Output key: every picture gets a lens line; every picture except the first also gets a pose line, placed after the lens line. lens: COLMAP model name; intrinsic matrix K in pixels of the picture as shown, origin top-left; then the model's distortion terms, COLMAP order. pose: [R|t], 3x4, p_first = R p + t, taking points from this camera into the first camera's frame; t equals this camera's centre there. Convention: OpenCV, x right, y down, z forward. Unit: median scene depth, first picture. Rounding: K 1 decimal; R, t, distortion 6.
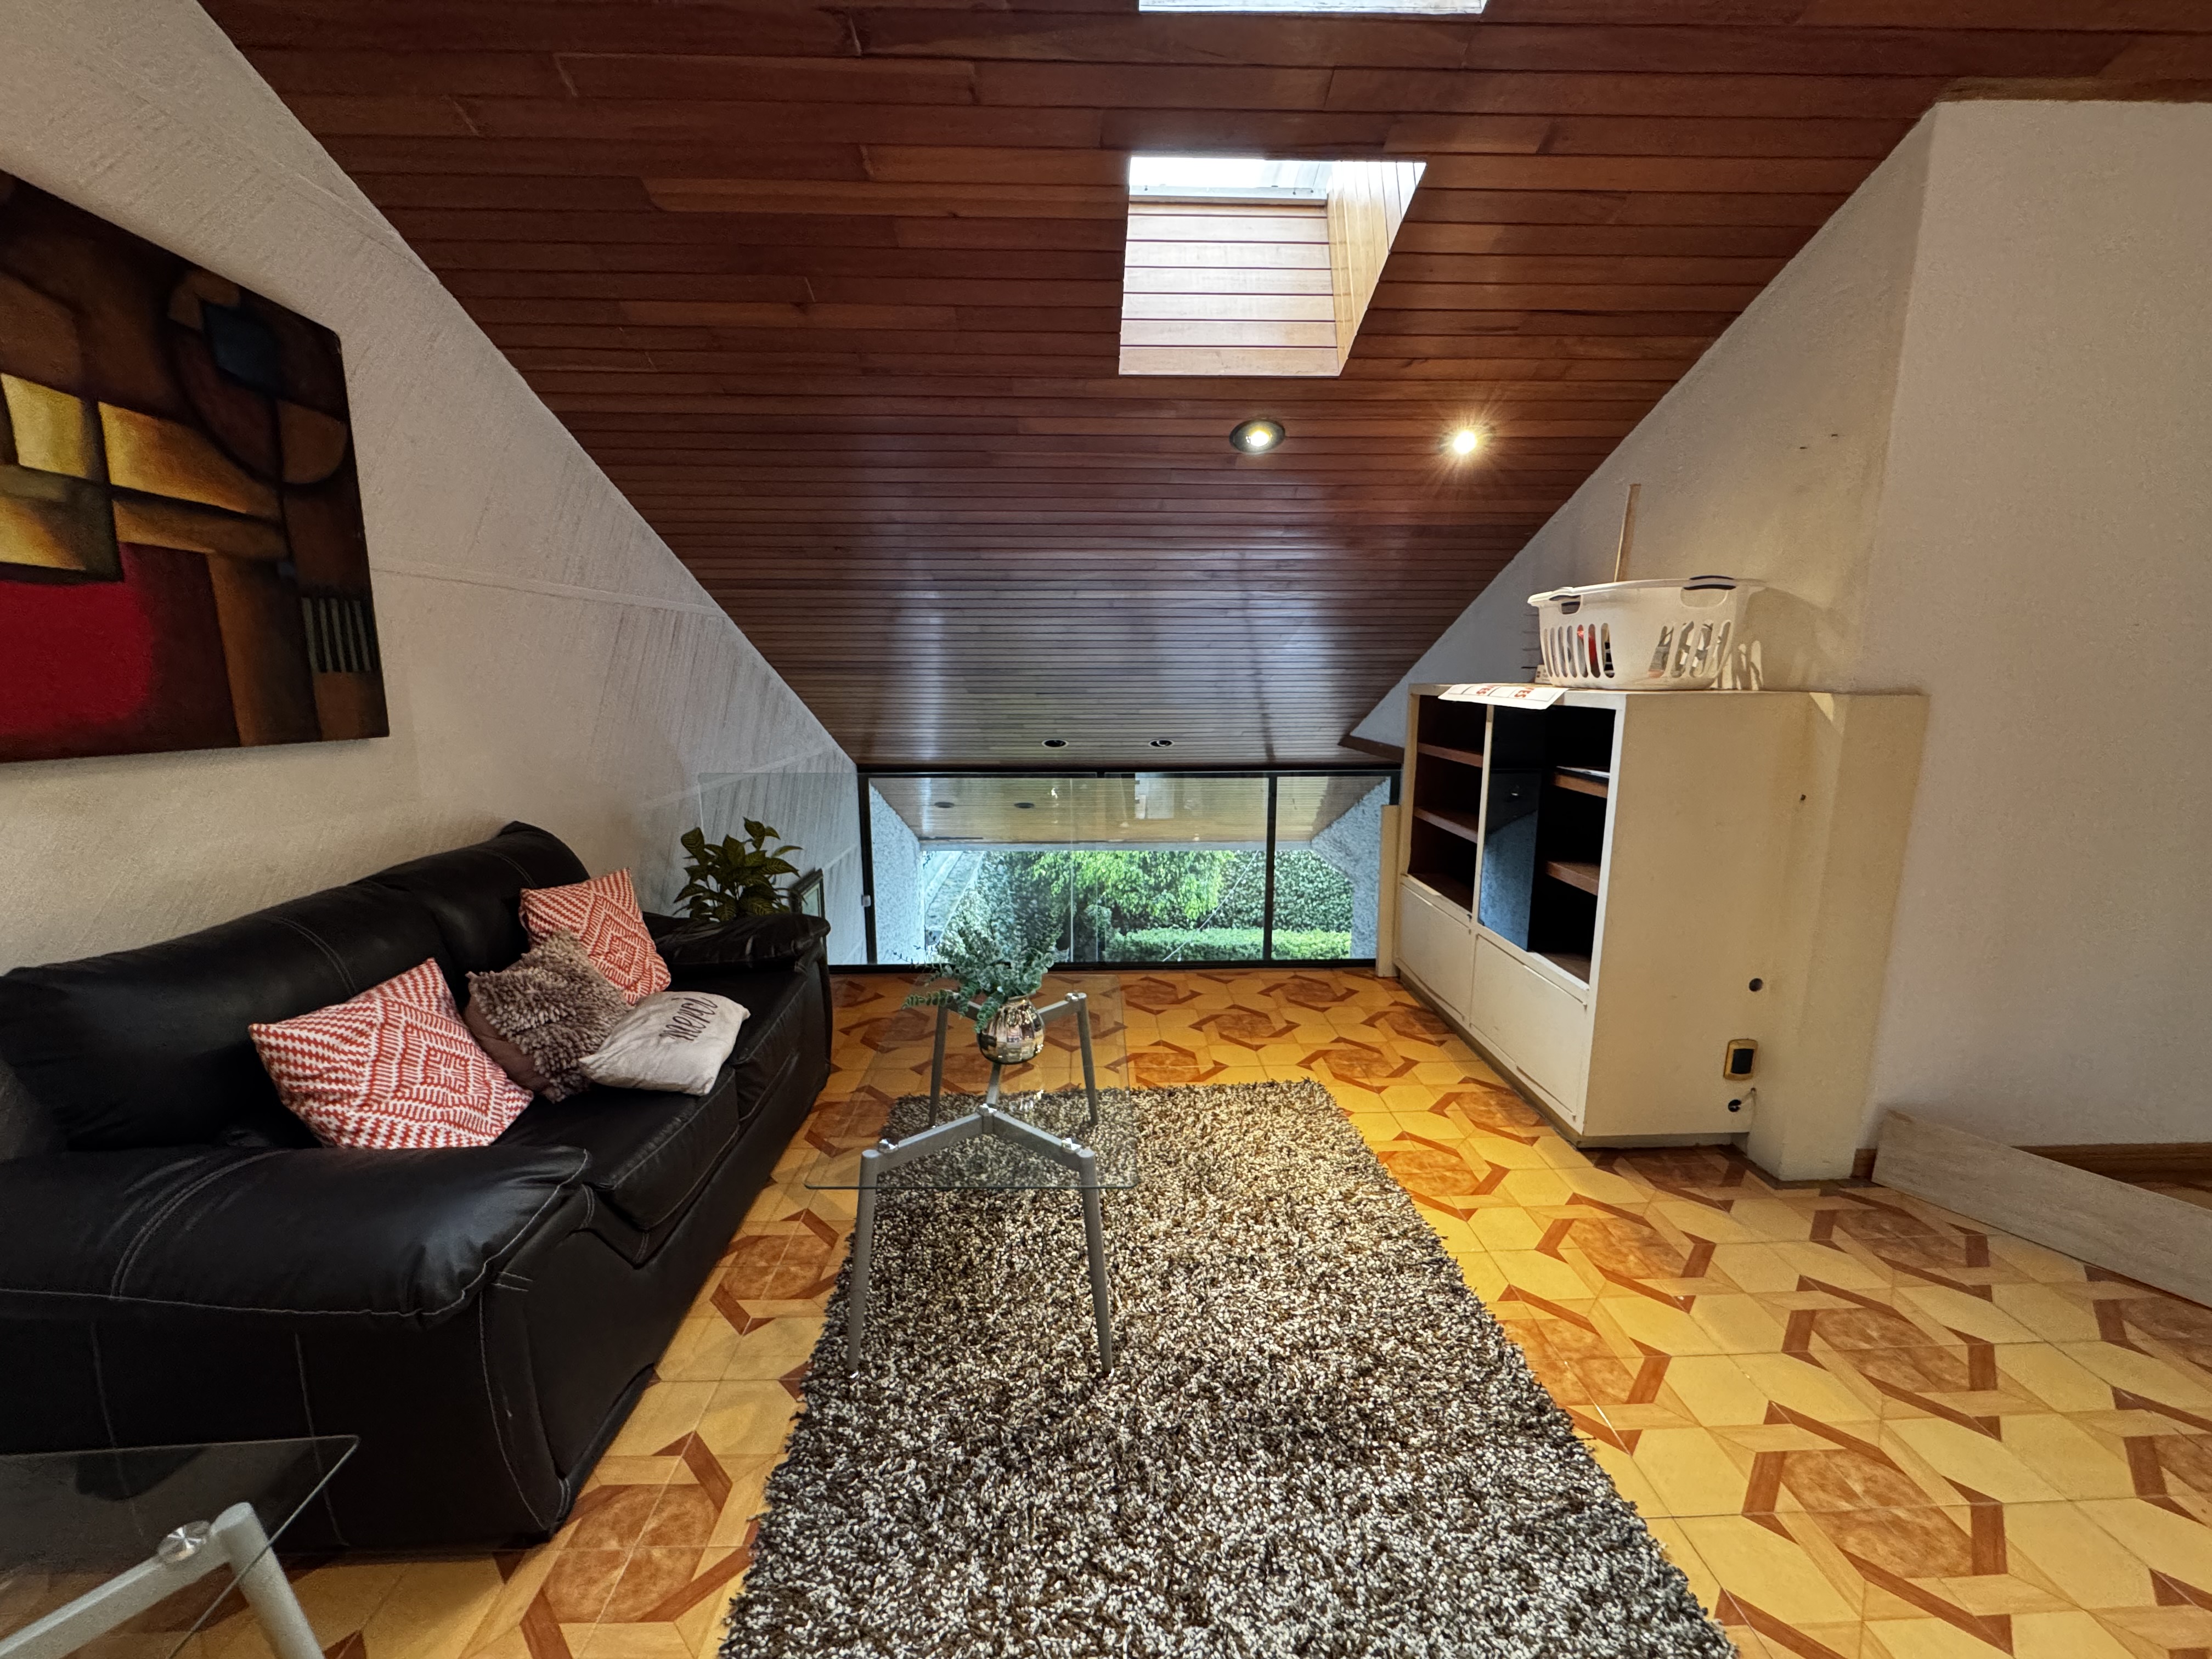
lens RADIAL K [[879.5, 0, 1112.0], [0, 879.5, 828.8], [0, 0, 1]] dist [-0.004984, 0.000482]
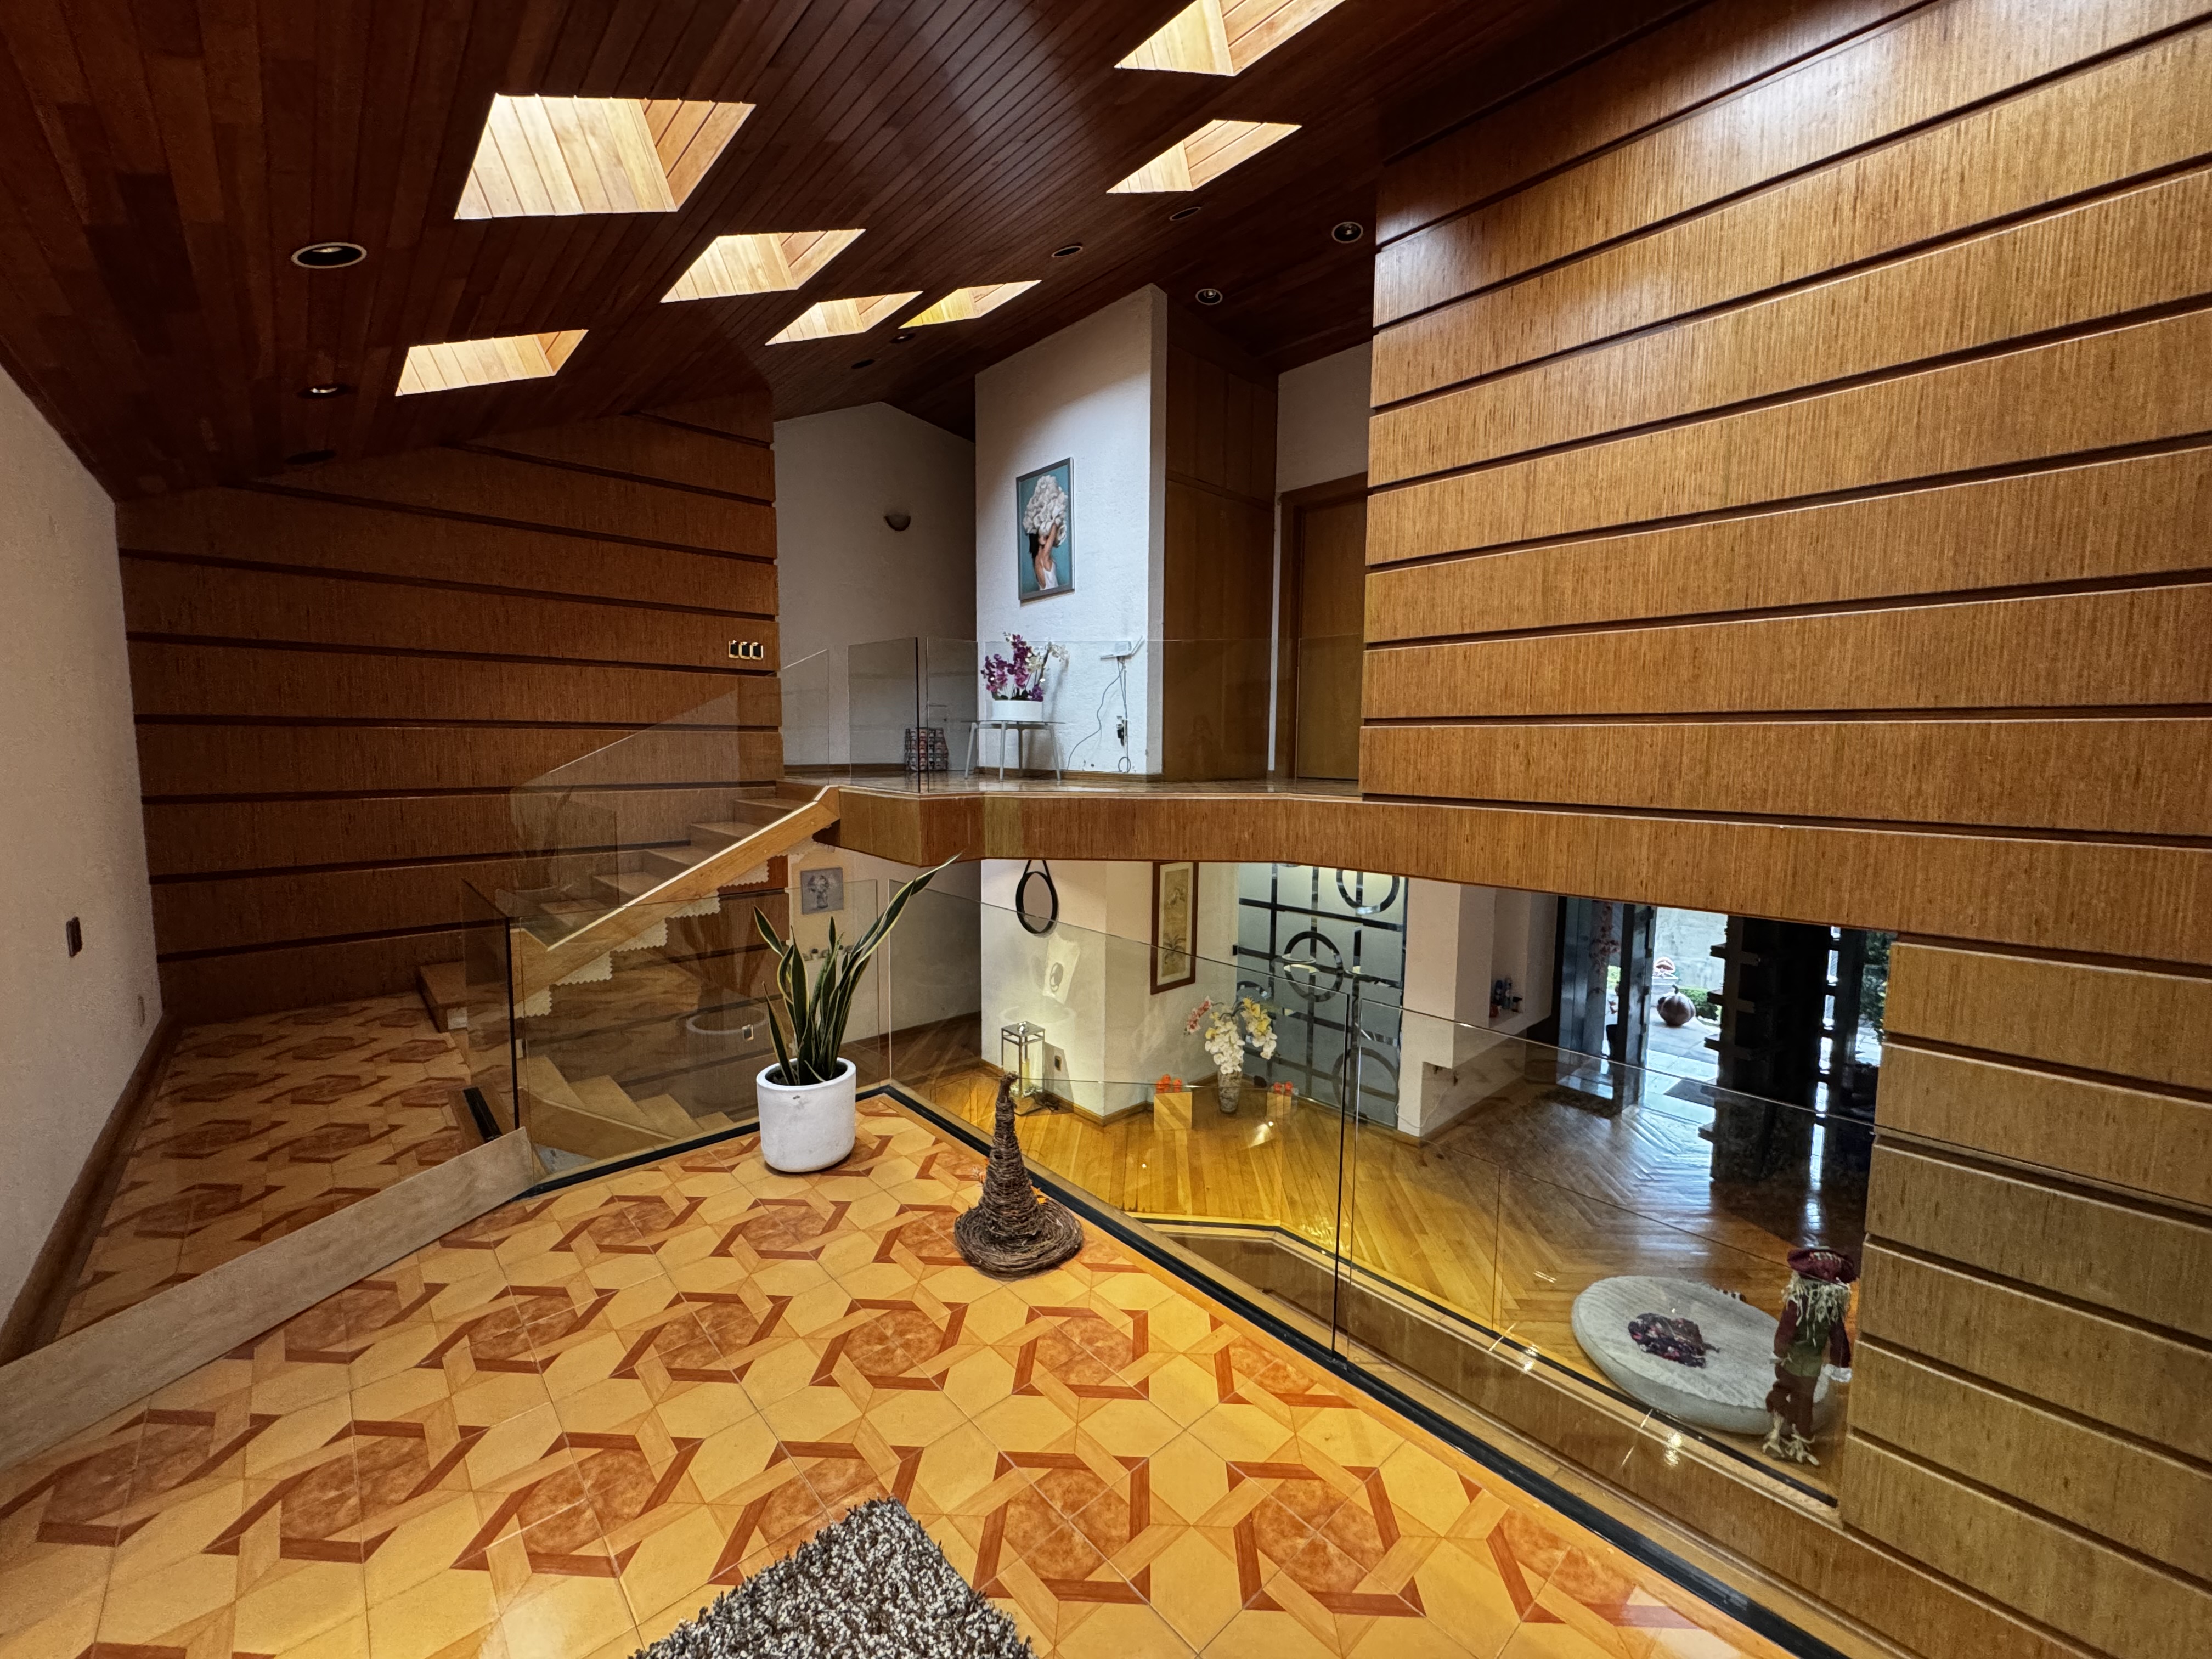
lens RADIAL K [[879.5, 0, 1109.0], [0, 879.5, 833.2], [0, 0, 1]] dist [-0.004984, 0.000482]
pose [[-0.654079, -0.083436, 0.751811, -0.322516], [0.124712, 0.968402, 0.215973, -0.210235], [-0.746075, 0.235023, -0.623006, 0.753380]]
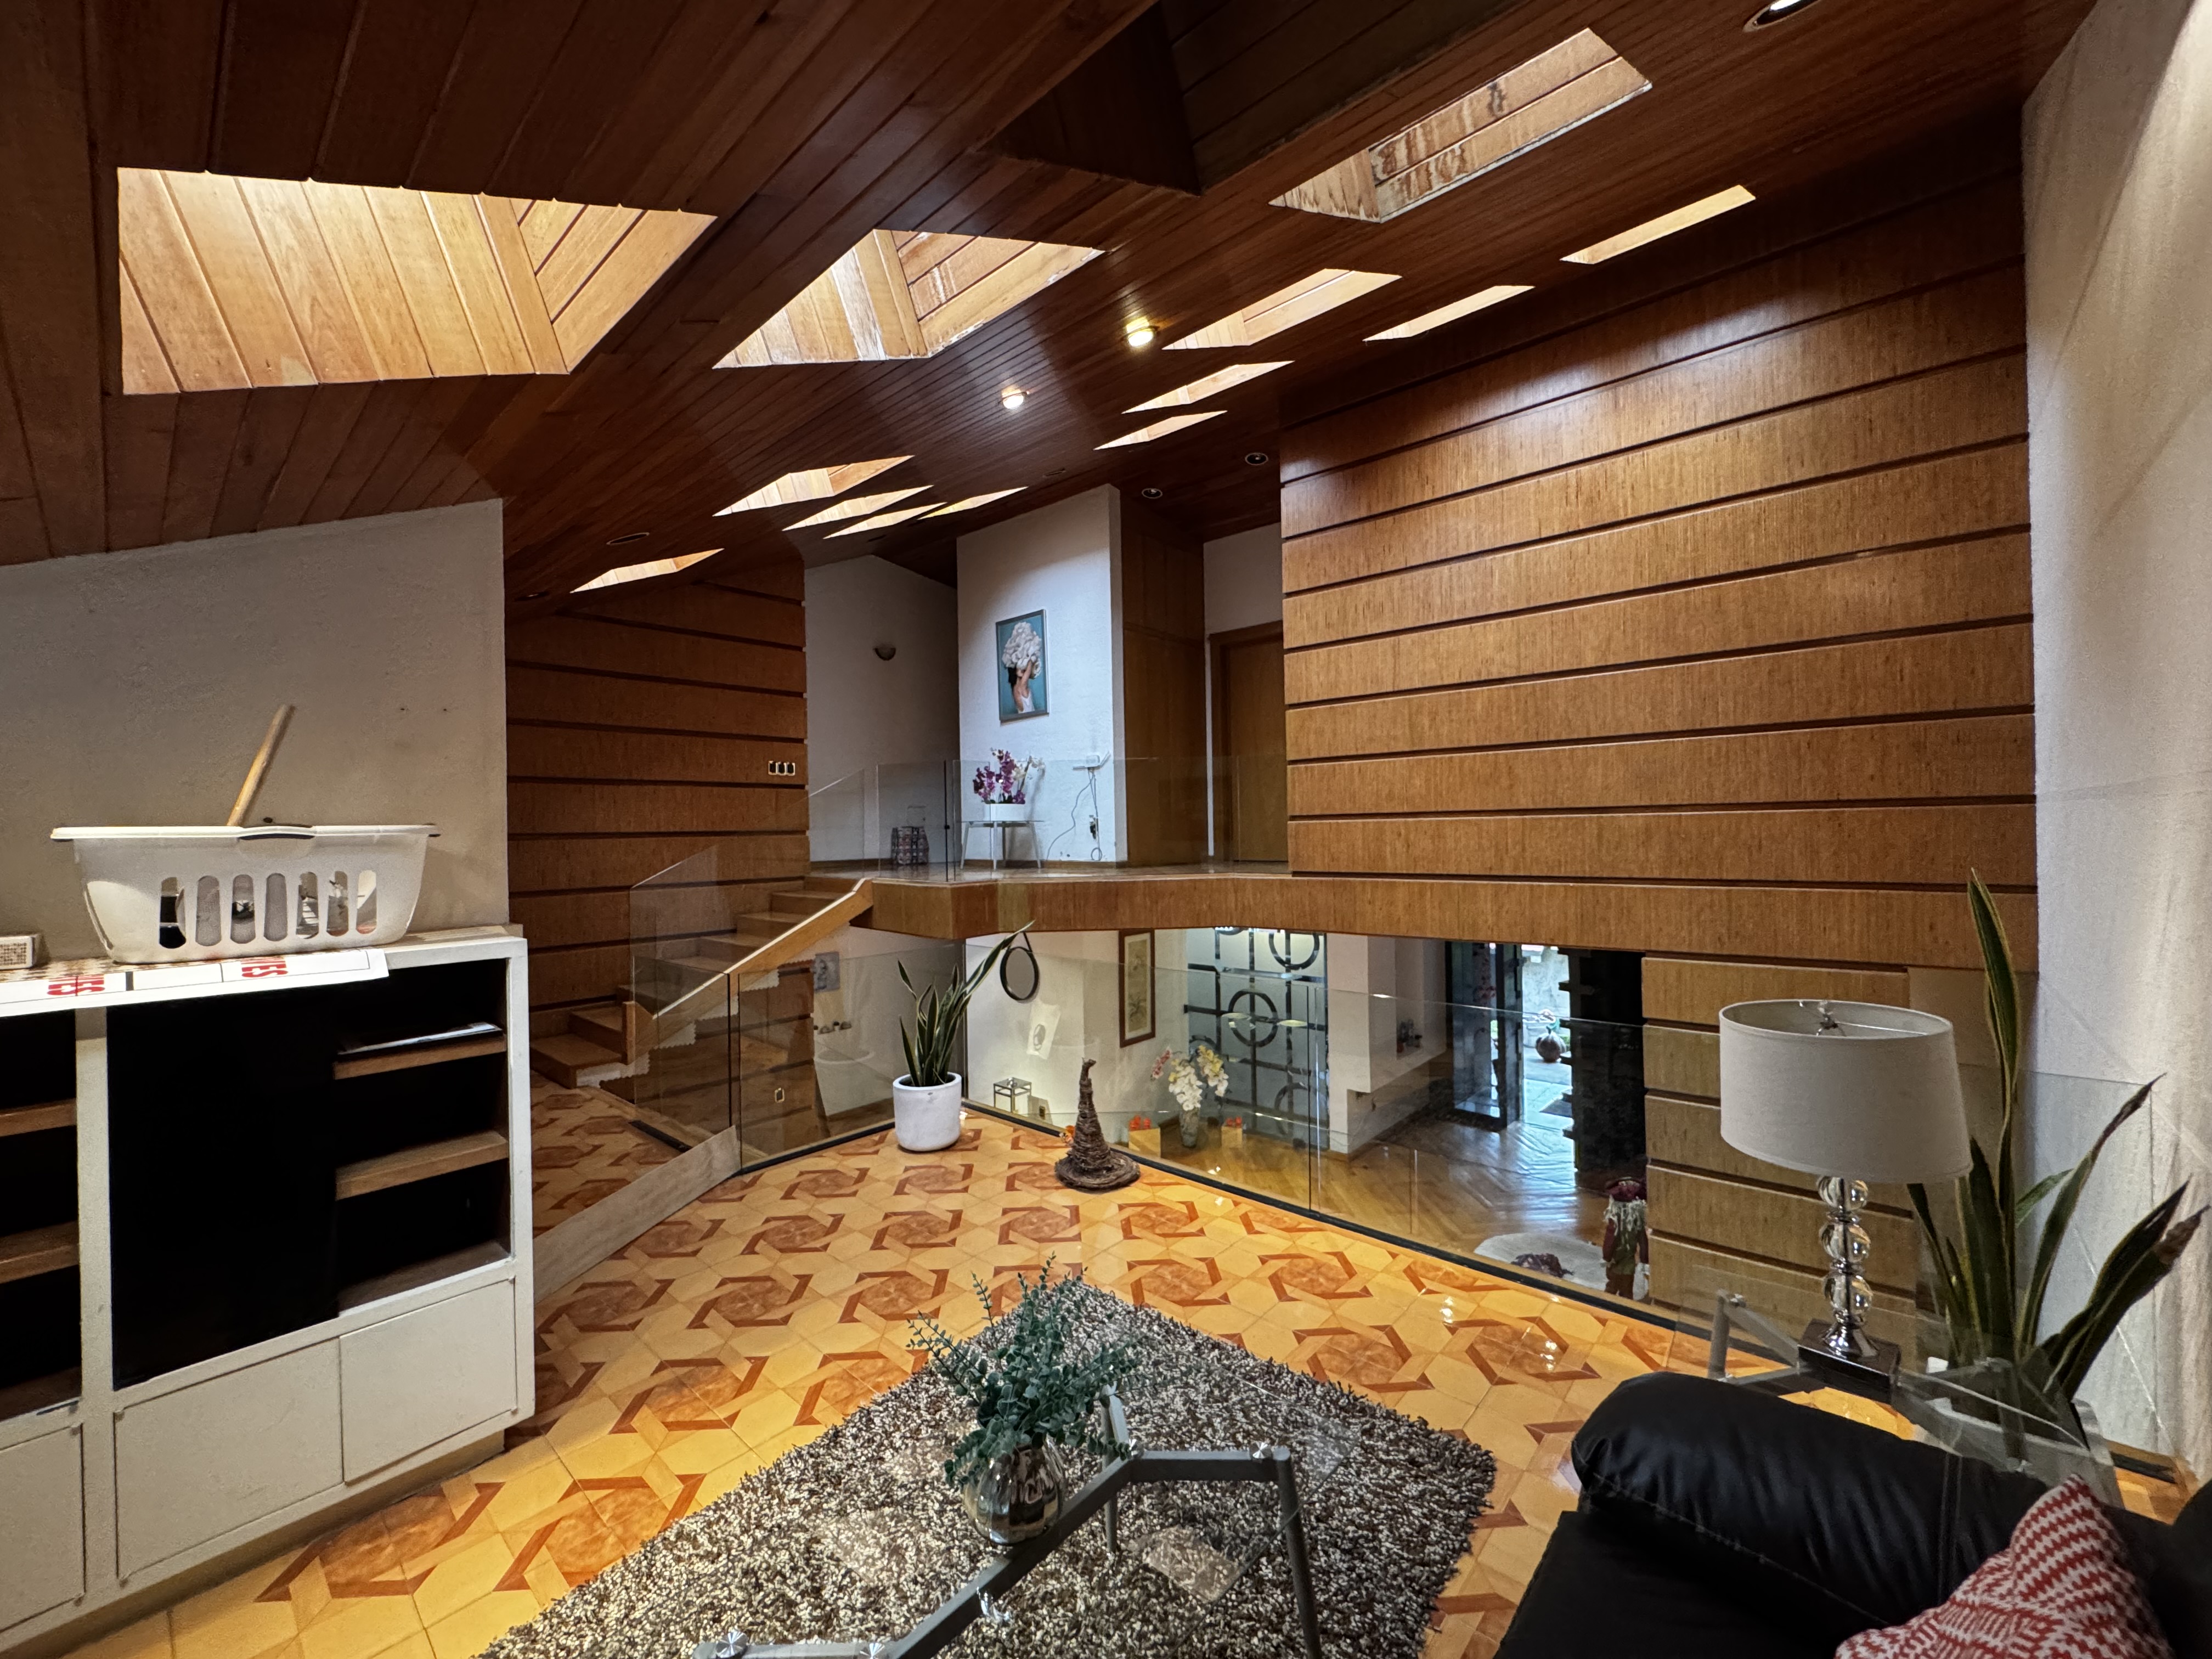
lens RADIAL K [[879.5, 0, 1111.1], [0, 879.5, 831.0], [0, 0, 1]] dist [-0.004984, 0.000482]
pose [[-0.728402, 0.010167, 0.685074, -0.694660], [0.136729, 0.981935, 0.130803, -0.371833], [-0.671368, 0.188947, -0.716634, 1.457641]]
